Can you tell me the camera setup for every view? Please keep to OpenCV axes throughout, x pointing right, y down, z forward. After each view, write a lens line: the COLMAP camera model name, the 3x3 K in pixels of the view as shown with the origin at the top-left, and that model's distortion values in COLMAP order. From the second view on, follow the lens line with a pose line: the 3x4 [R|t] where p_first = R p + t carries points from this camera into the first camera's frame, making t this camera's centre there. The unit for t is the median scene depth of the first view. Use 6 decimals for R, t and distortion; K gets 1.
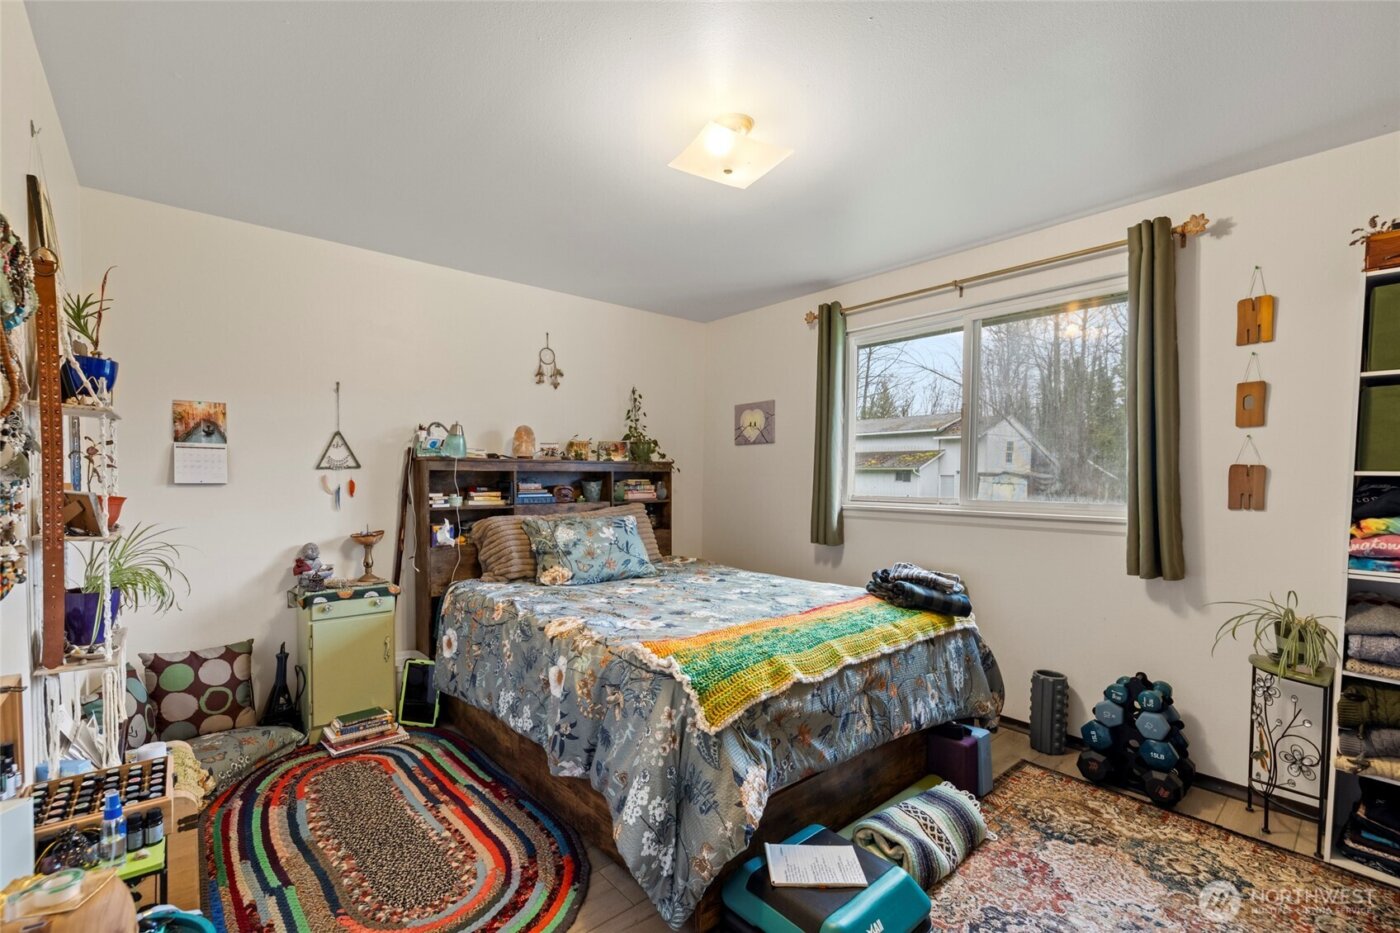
lens RADIAL K [[614.4, 0, 695.1], [0, 614.4, 474.2], [0, 0, 1]] dist [0.000840, 0.000010]
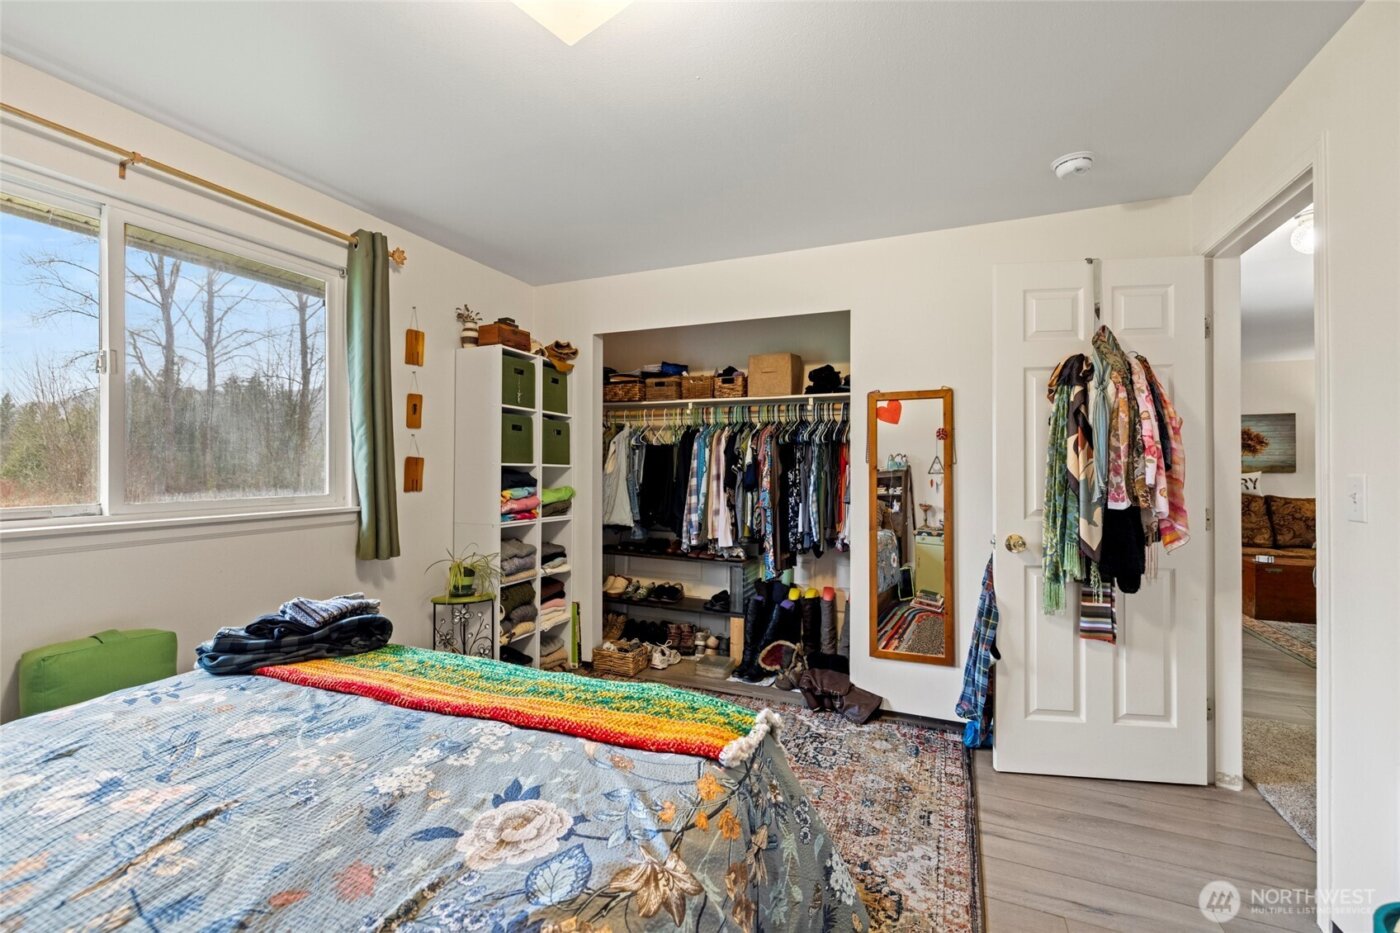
lens RADIAL K [[595.0, 0, 690.6], [0, 595.0, 457.1], [0, 0, 1]] dist [0.000699, -0.000091]
pose [[-0.441805, 0.006187, 0.897090, -0.481652], [-0.006519, 0.999928, -0.010107, -0.006287], [-0.897087, -0.010314, -0.441733, 1.023652]]
